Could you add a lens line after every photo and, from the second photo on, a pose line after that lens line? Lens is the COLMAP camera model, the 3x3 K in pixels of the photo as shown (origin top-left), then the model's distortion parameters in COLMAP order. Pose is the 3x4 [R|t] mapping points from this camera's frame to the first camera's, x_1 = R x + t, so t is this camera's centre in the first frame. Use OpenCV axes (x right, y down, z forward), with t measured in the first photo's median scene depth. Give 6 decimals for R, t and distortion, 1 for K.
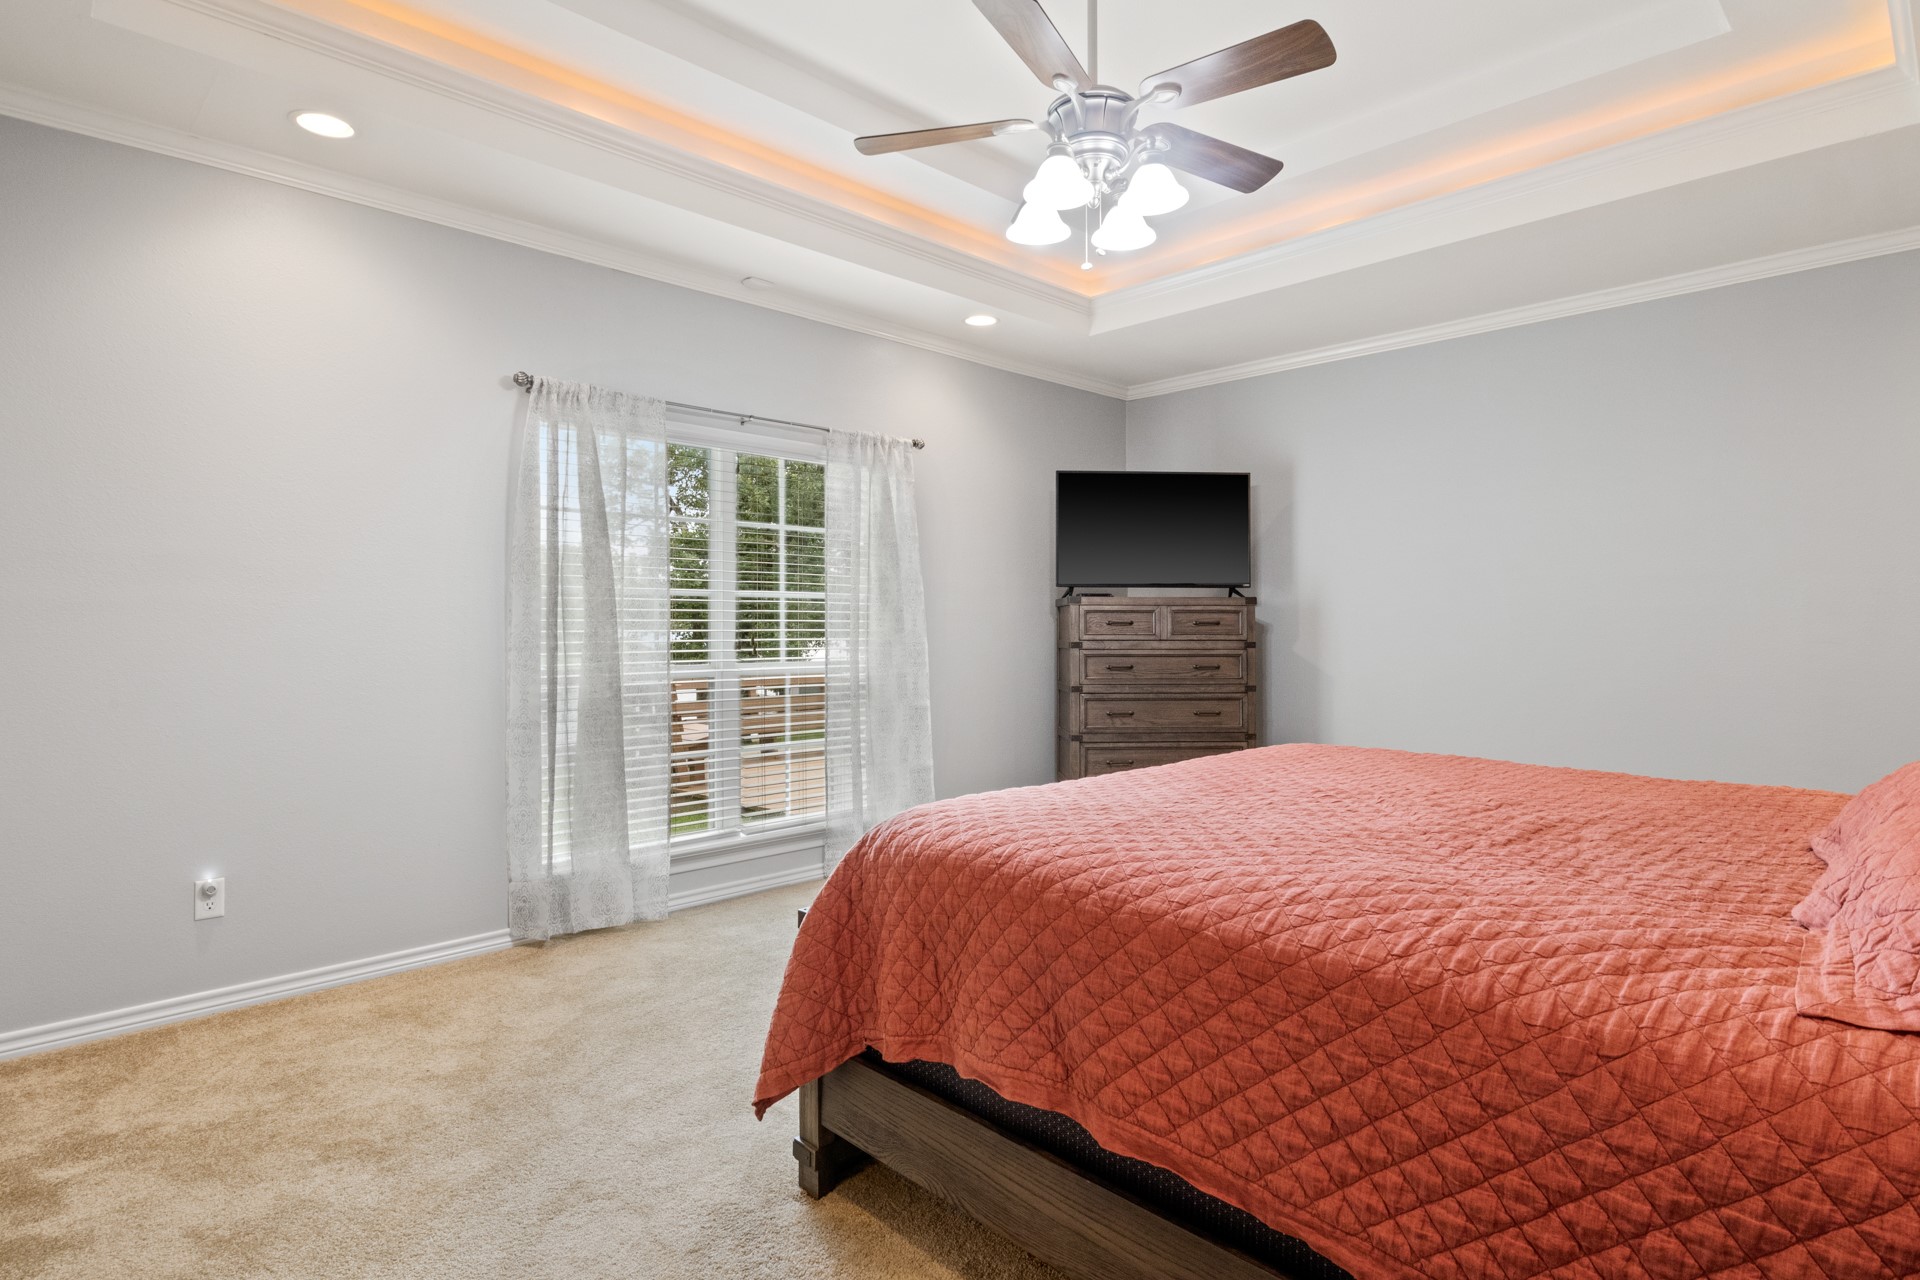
lens RADIAL K [[964.8, 0, 970.1], [0, 964.8, 630.9], [0, 0, 1]] dist [-0.007454, -0.000322]
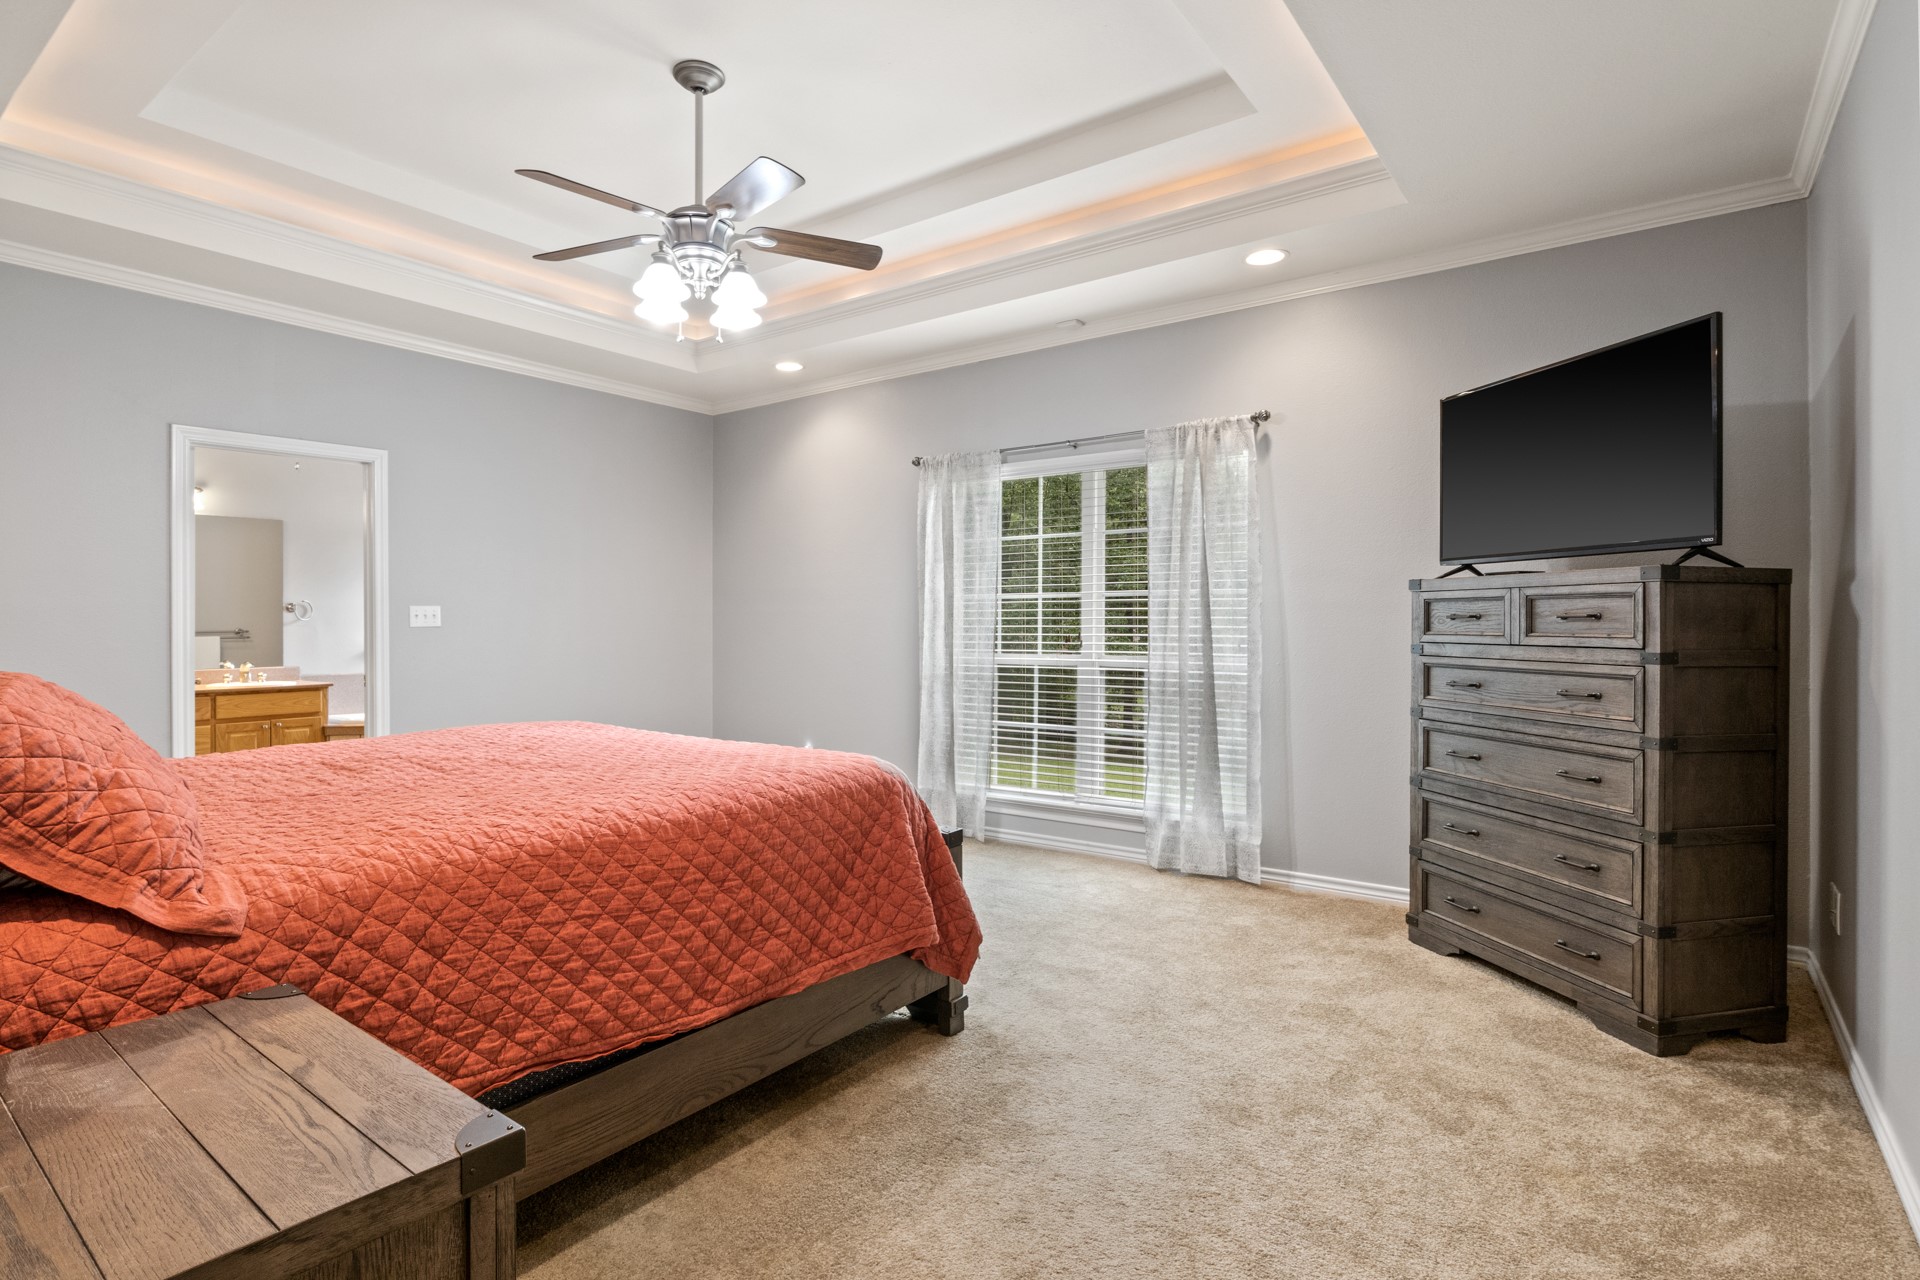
lens RADIAL K [[964.8, 0, 957.9], [0, 964.8, 624.1], [0, 0, 1]] dist [-0.007454, -0.000322]
pose [[0.182059, 0.003127, -0.983283, 0.818383], [0.000919, 0.999994, 0.003350, -0.006448], [0.983287, -0.001514, 0.182055, 0.608424]]
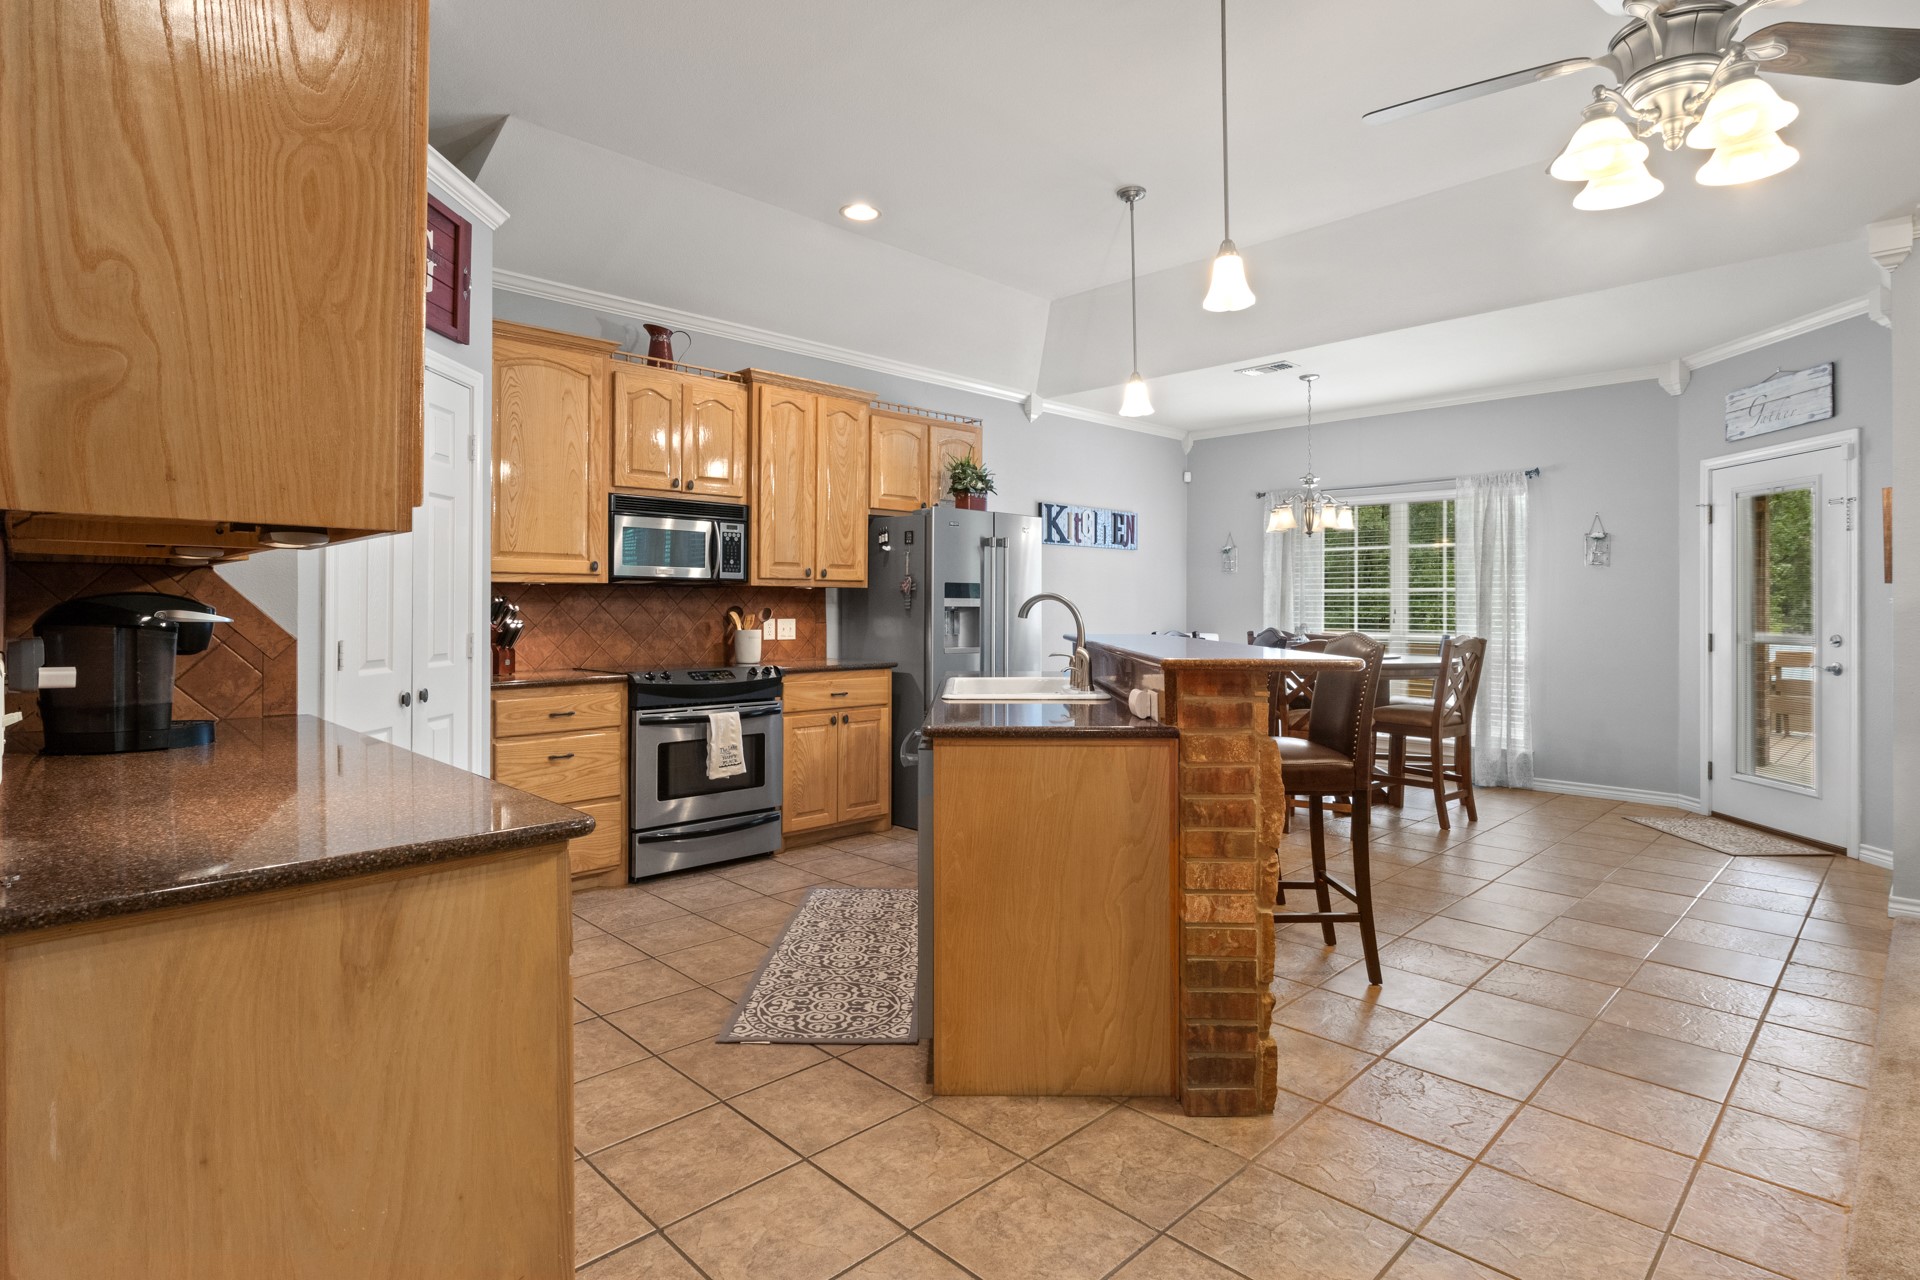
lens RADIAL K [[964.8, 0, 955.4], [0, 964.8, 607.9], [0, 0, 1]] dist [-0.007454, -0.000322]
pose [[0.003100, -0.001319, -0.999994, 1.276878], [-0.010357, 0.999945, -0.001351, 0.001009], [0.999942, 0.010361, 0.003086, 0.273495]]
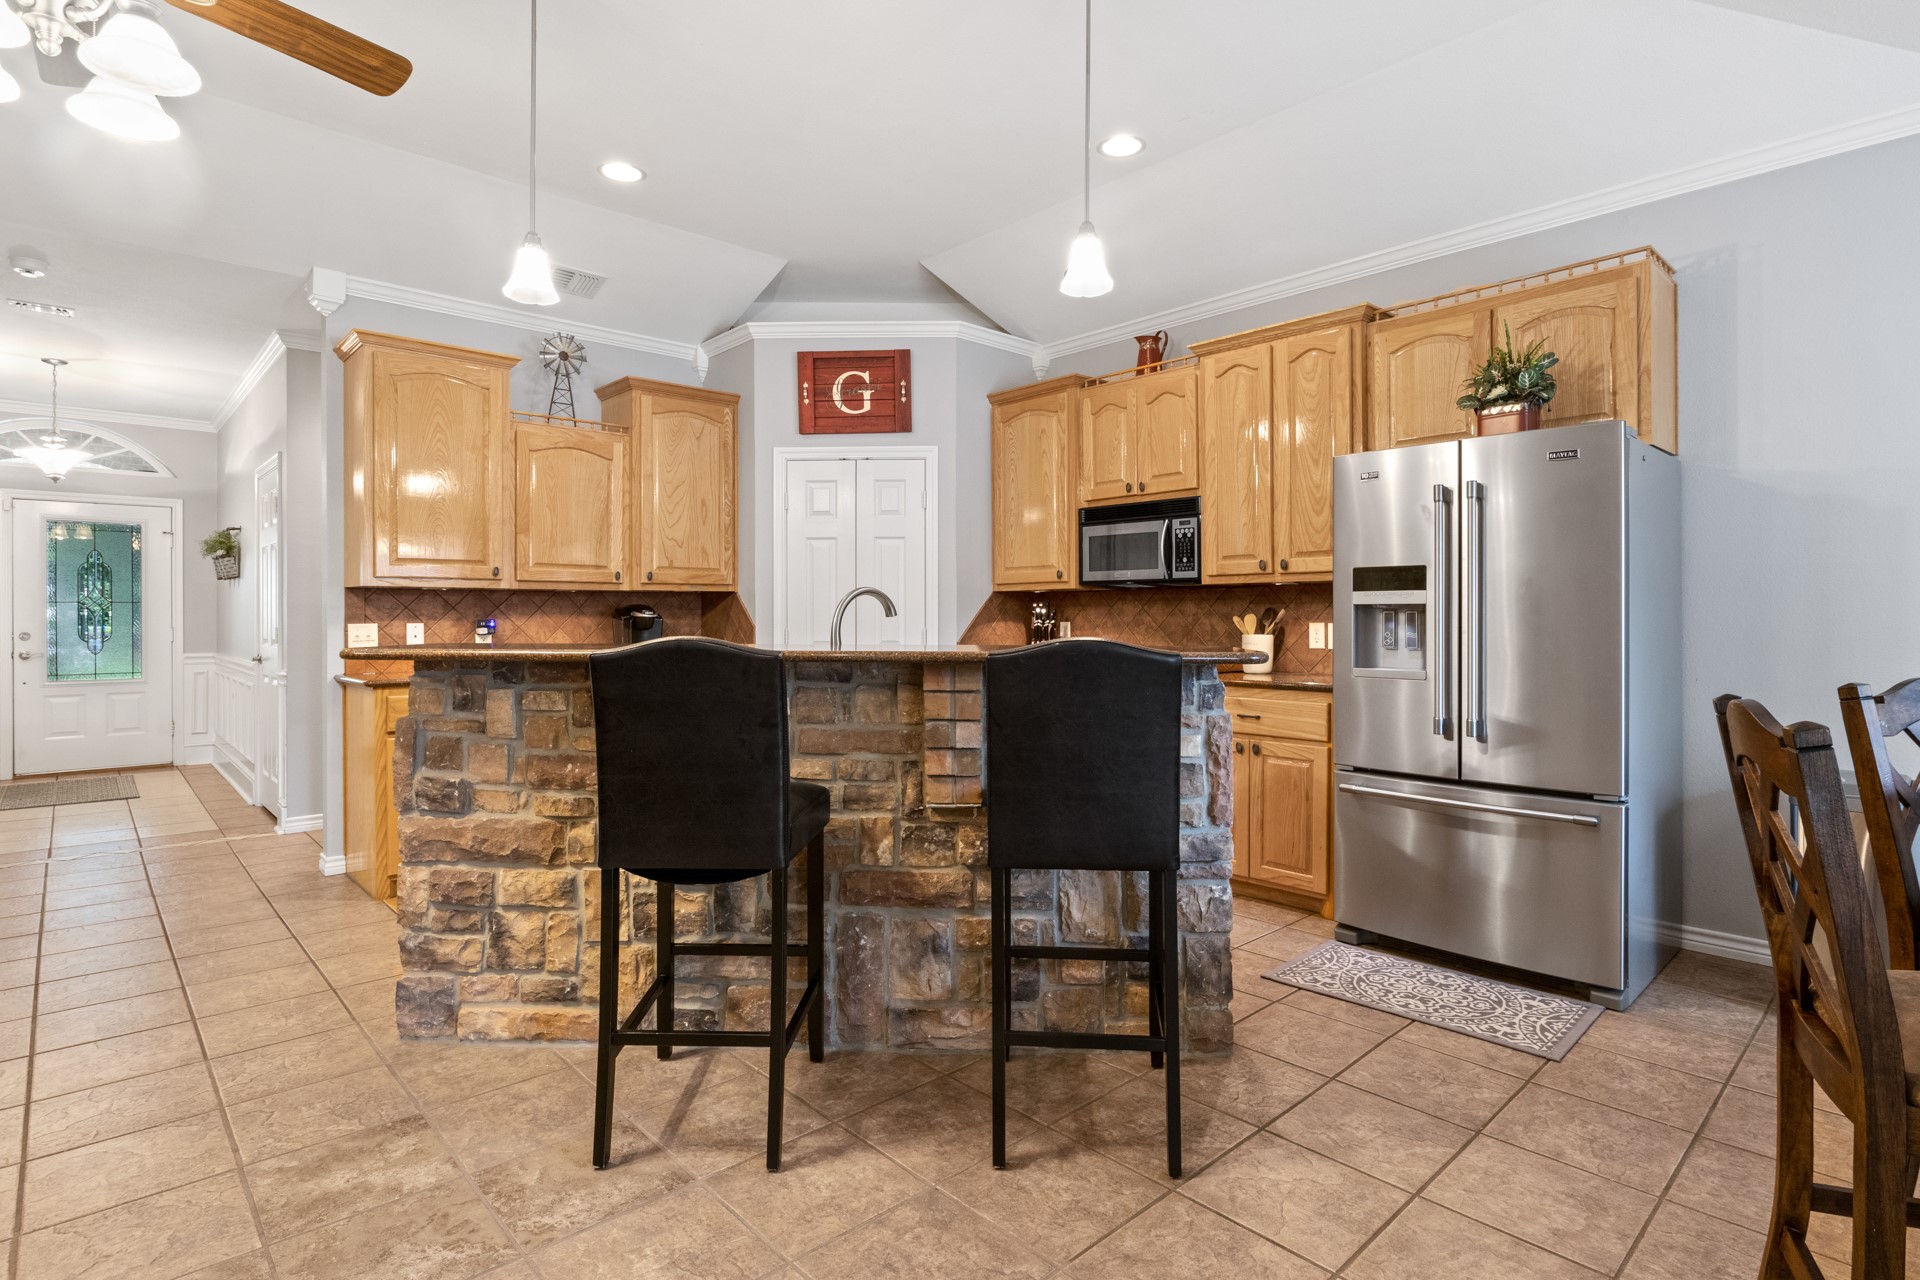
lens RADIAL K [[964.8, 0, 962.0], [0, 964.8, 615.0], [0, 0, 1]] dist [-0.007454, -0.000322]
pose [[-0.999744, -0.001628, 0.022551, 0.516648], [-0.001493, 0.999981, 0.006022, 0.001965], [-0.022560, 0.005987, -0.999728, 0.933200]]
